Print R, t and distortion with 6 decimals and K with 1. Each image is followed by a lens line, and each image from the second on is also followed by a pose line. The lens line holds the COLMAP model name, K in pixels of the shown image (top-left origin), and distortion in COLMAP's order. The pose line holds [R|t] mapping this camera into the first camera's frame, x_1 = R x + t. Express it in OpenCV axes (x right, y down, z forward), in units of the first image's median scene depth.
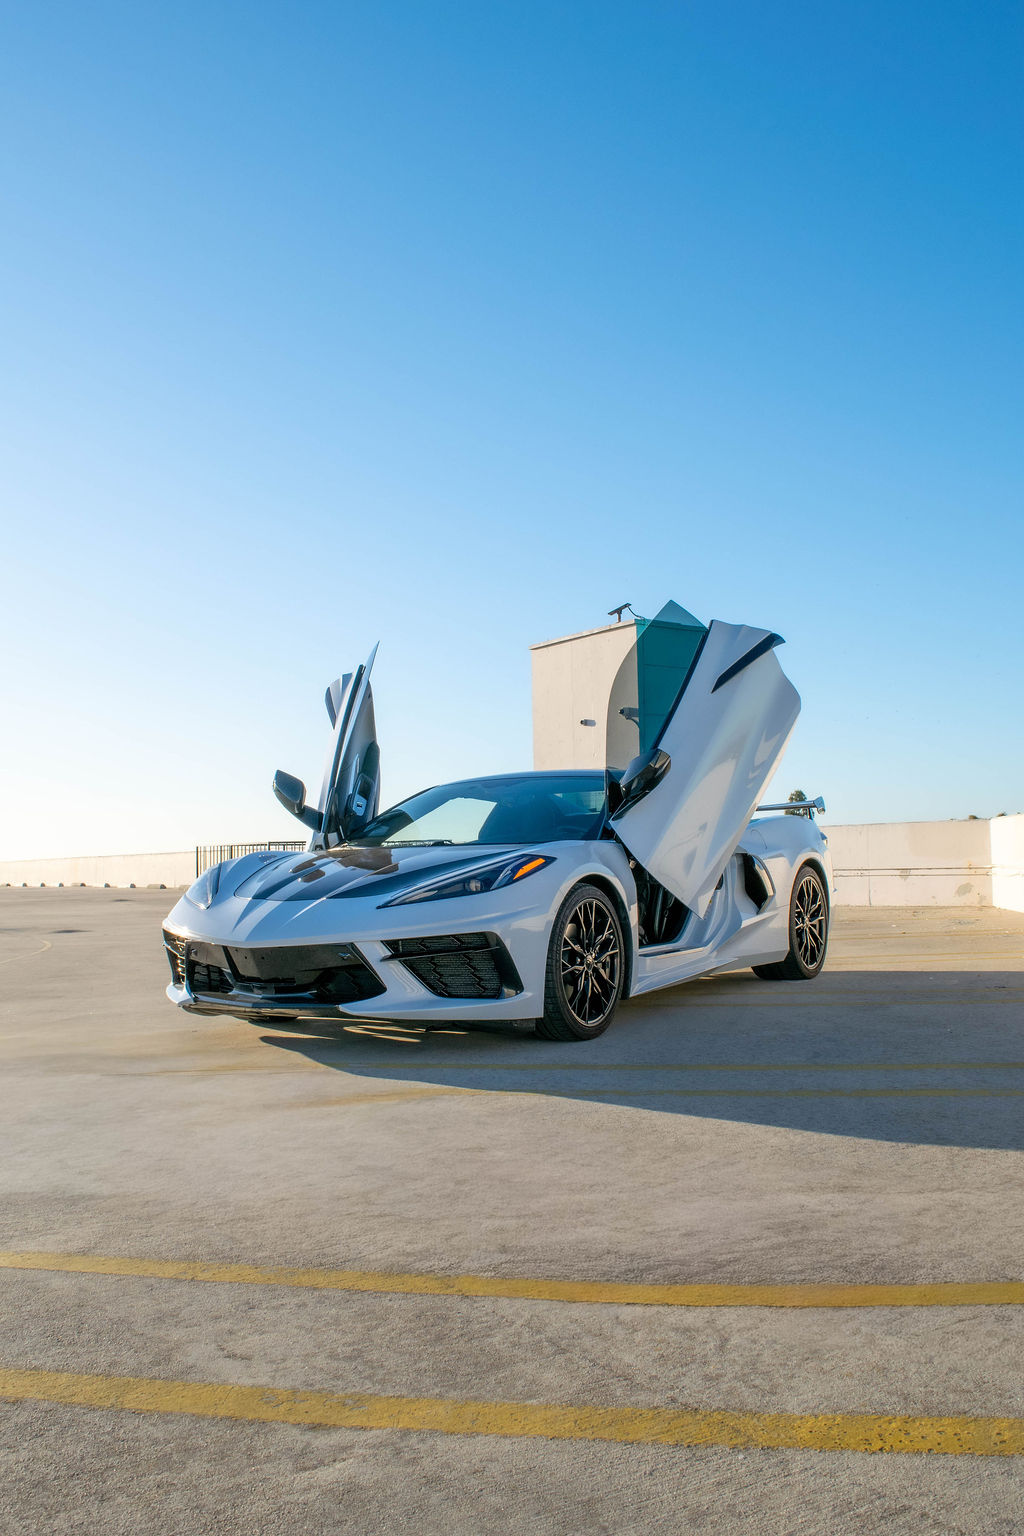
lens RADIAL K [[1287.0, 0, 513.1], [0, 1287.0, 771.3], [0, 0, 1]] dist [-0.078662, 0.006517]
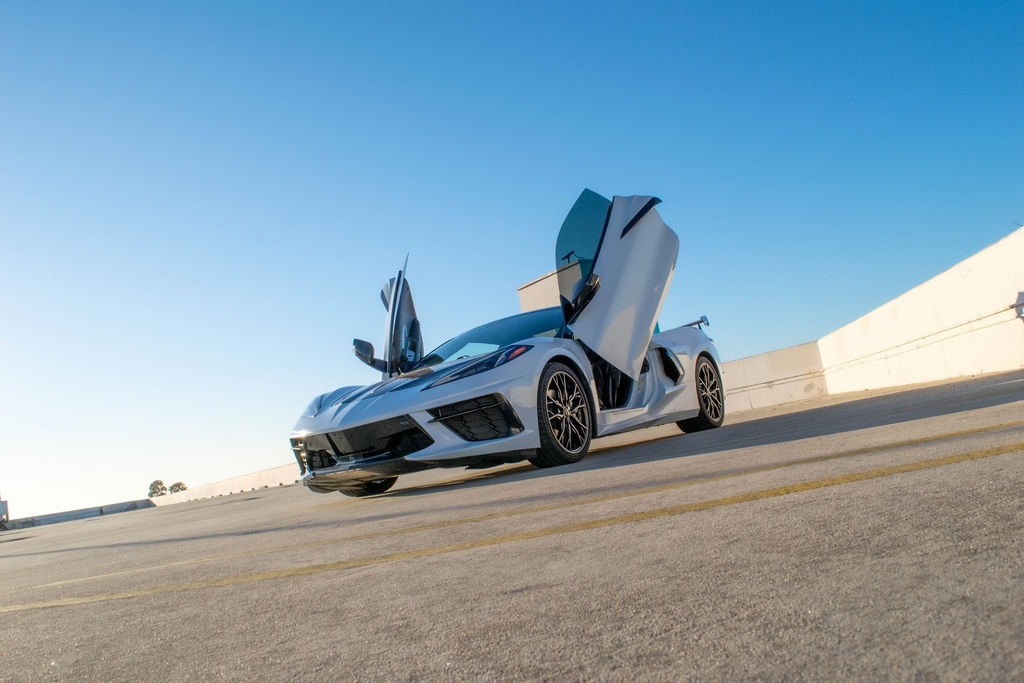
lens RADIAL K [[791.6, 0, 514.9], [0, 791.6, 342.8], [0, 0, 1]] dist [-0.078542, -0.001048]
pose [[0.988396, -0.151852, -0.003791, 0.013518], [0.151311, 0.986455, -0.063340, 0.106497], [0.013358, 0.062031, 0.997985, 0.054419]]
